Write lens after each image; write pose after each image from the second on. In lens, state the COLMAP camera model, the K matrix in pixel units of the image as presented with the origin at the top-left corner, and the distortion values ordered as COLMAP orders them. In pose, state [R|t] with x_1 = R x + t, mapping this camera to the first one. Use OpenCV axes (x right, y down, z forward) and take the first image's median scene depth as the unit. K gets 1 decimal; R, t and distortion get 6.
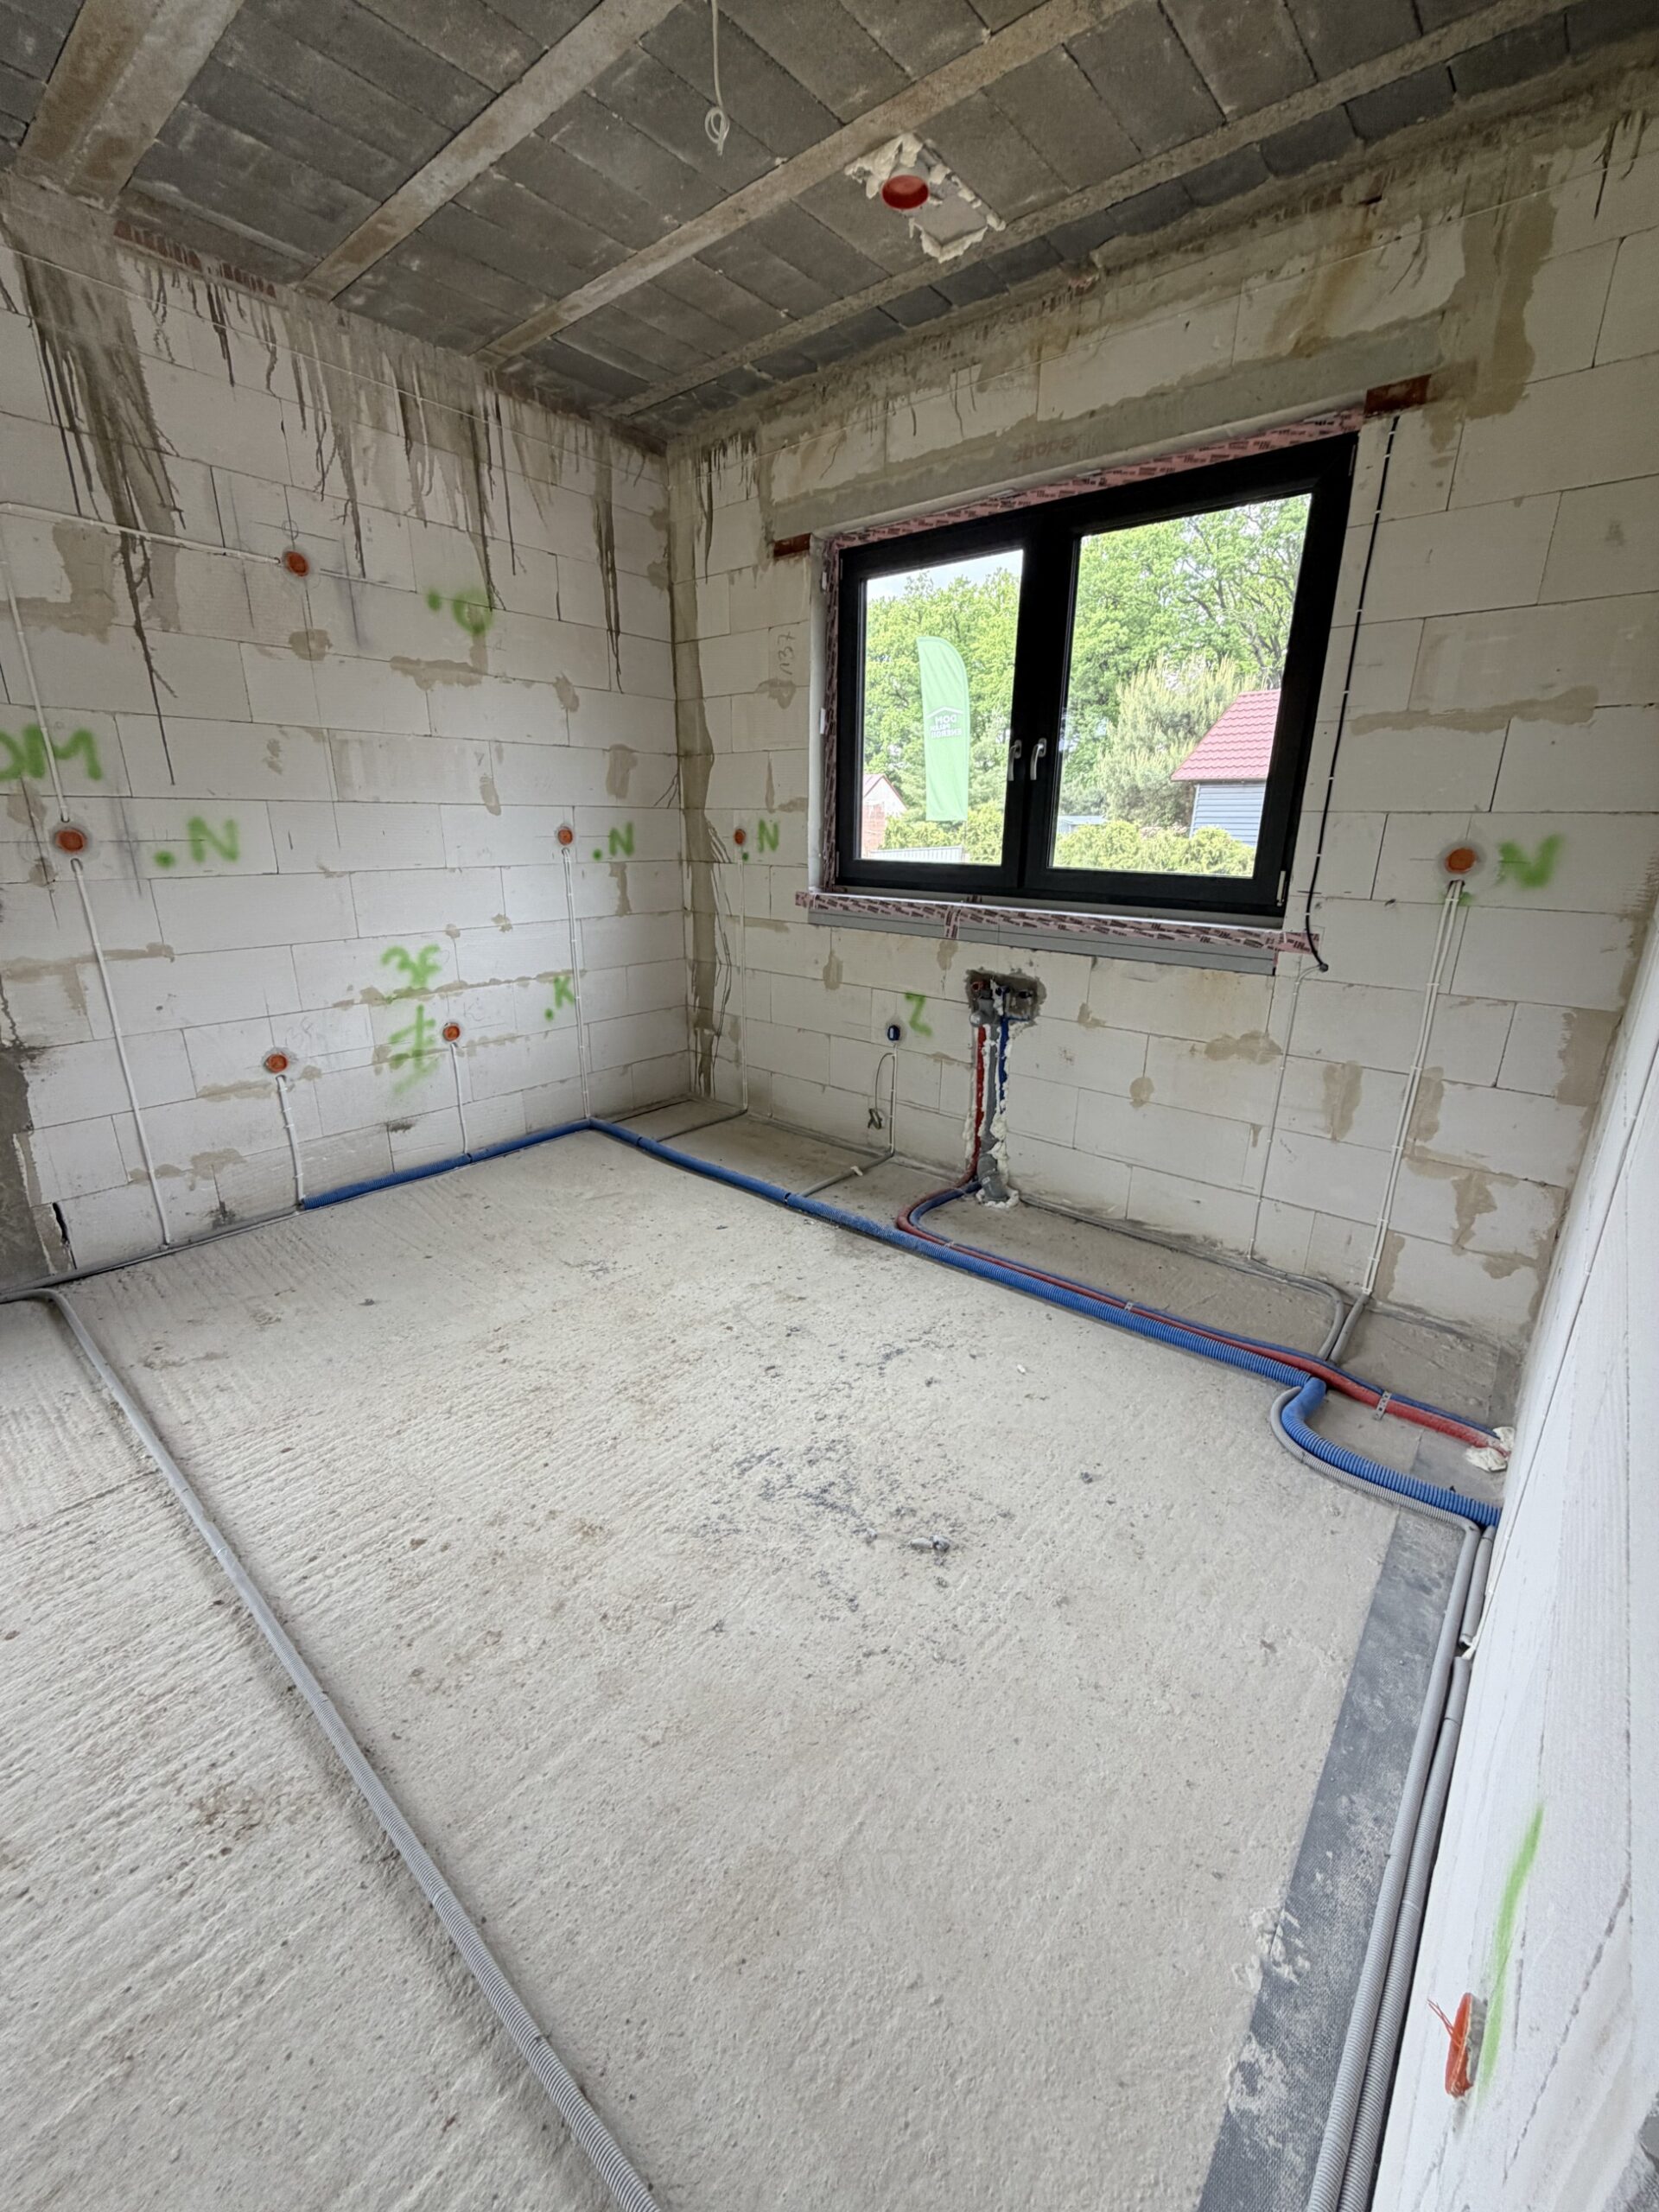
lens RADIAL K [[881.0, 0, 834.2], [0, 881.0, 1099.5], [0, 0, 1]] dist [0.002720, 0.000041]
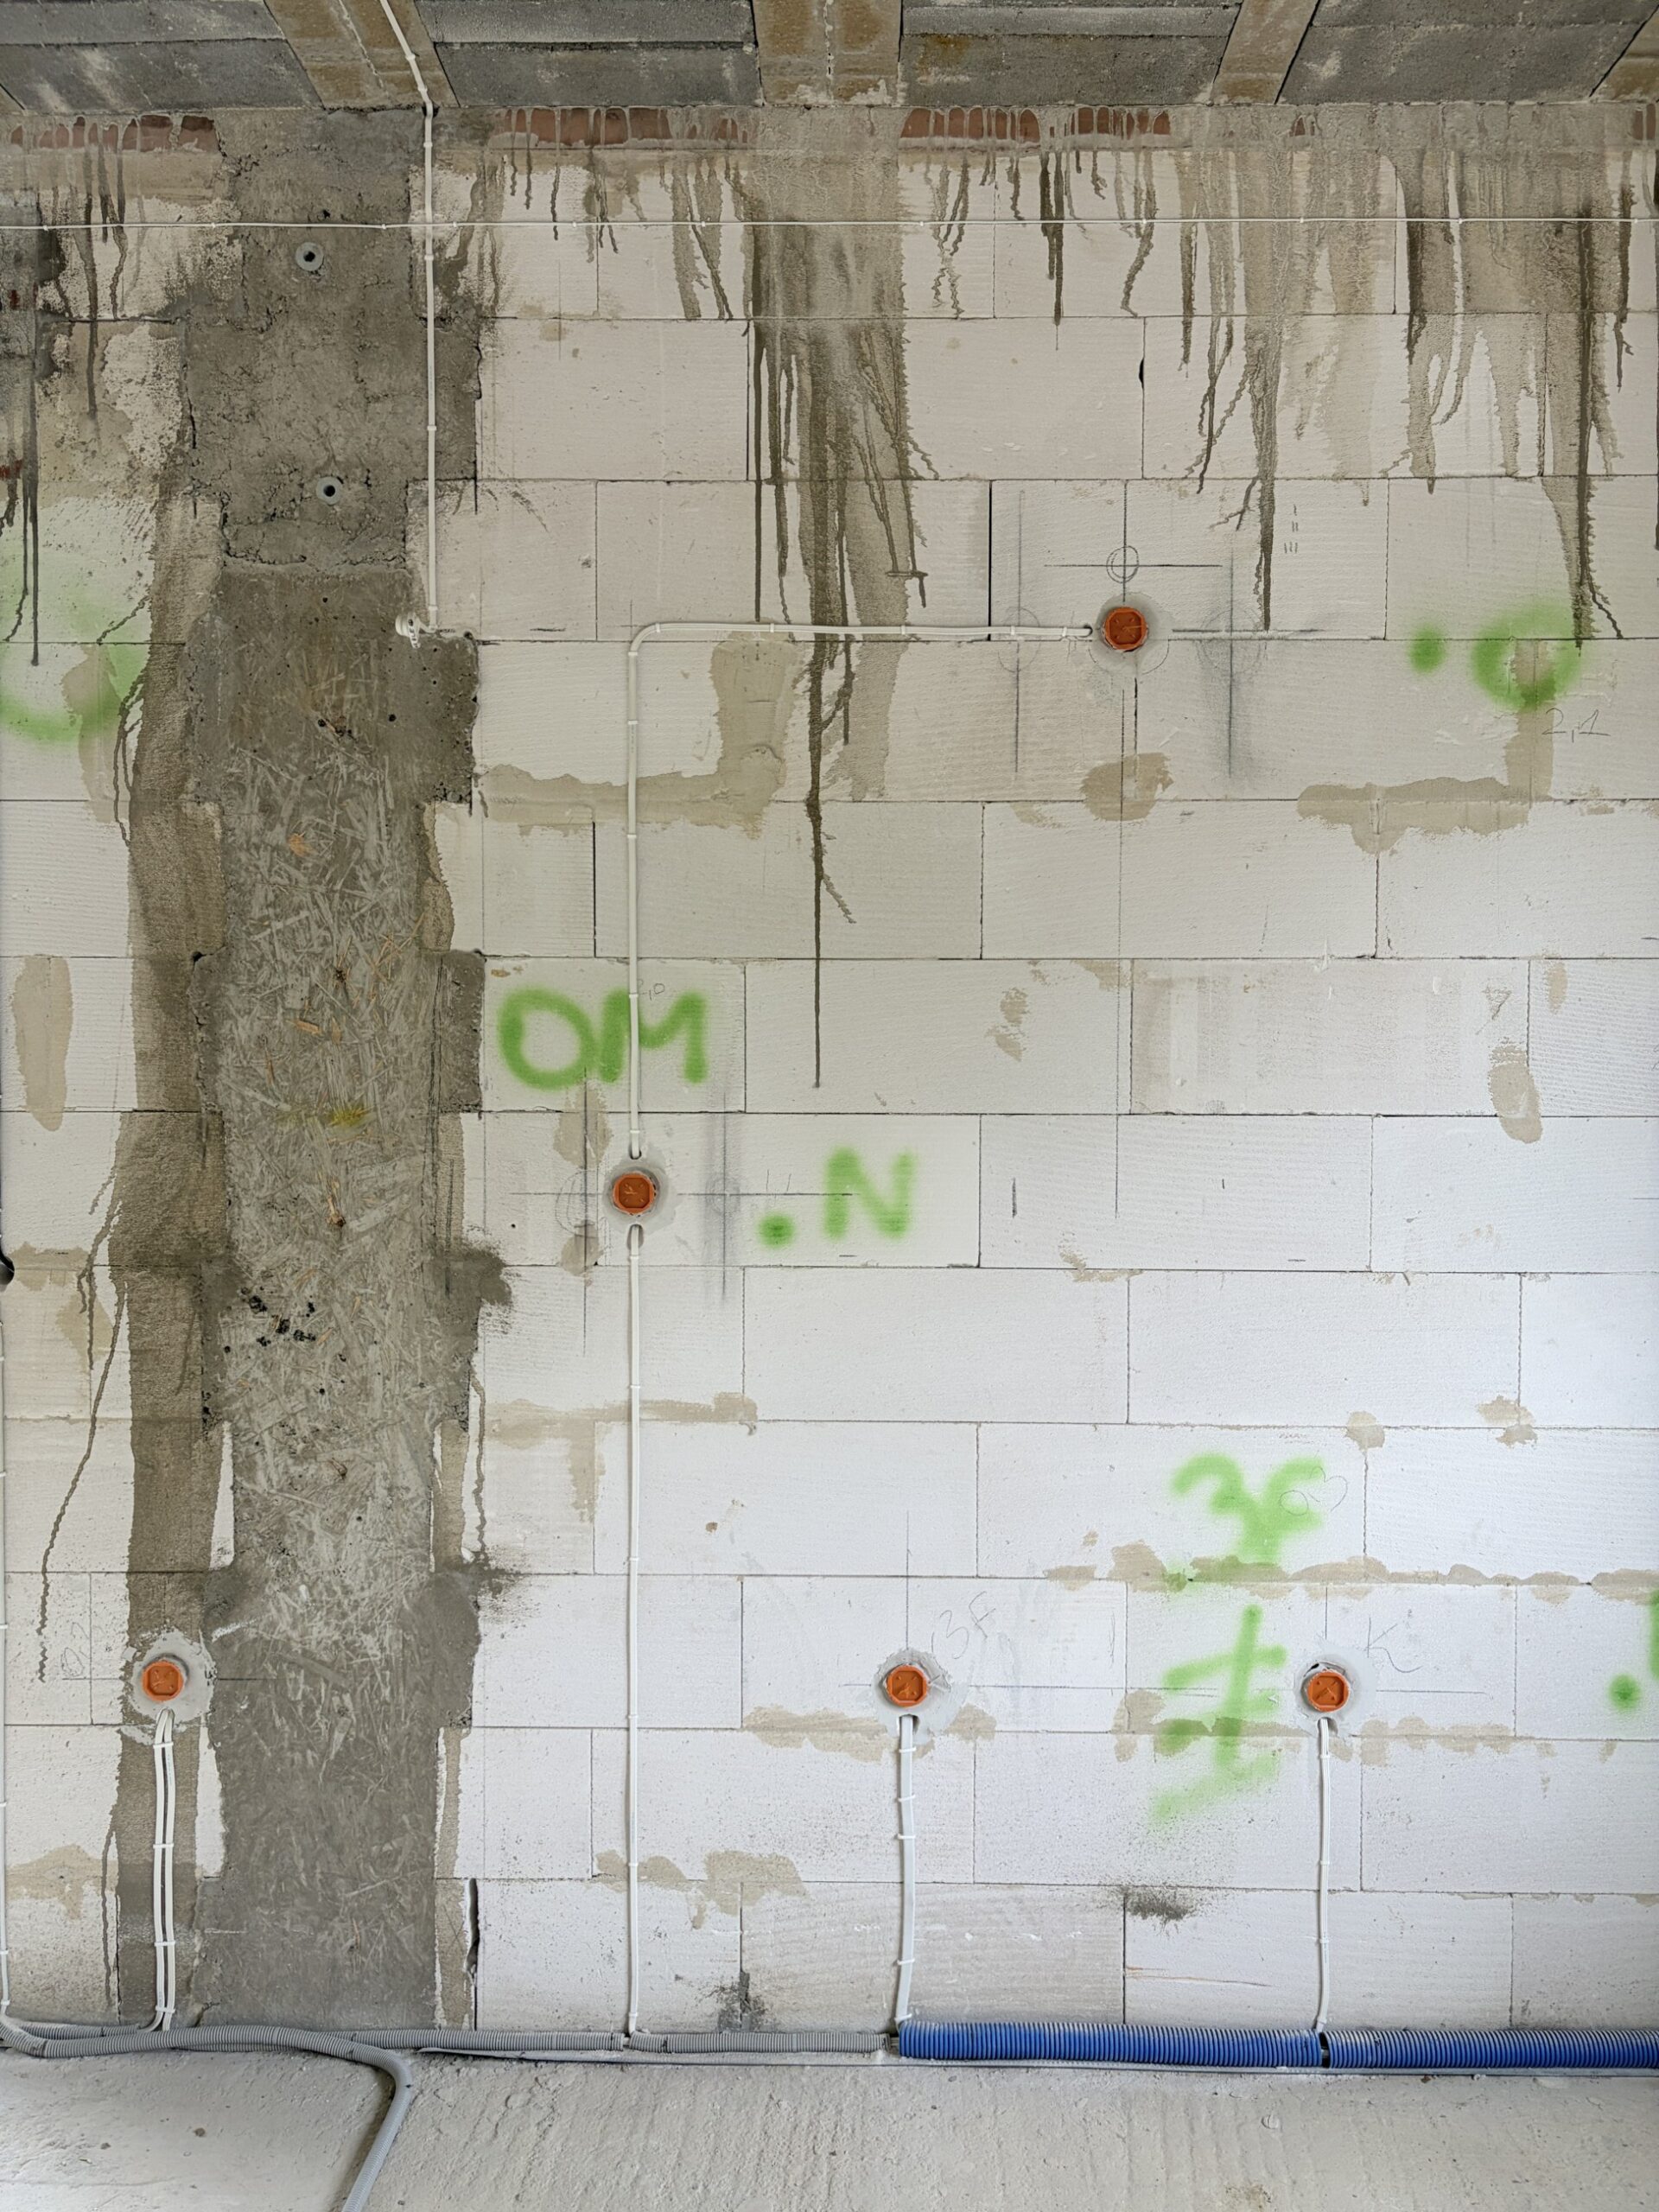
lens RADIAL K [[1670.6, 0, 821.6], [0, 1670.6, 1117.9], [0, 0, 1]] dist [0.043319, -0.044902]
pose [[0.632538, 0.018998, -0.774296, -0.019423], [-0.233657, 0.957804, -0.167379, -0.150782], [0.738444, 0.286793, 0.610287, 0.357537]]
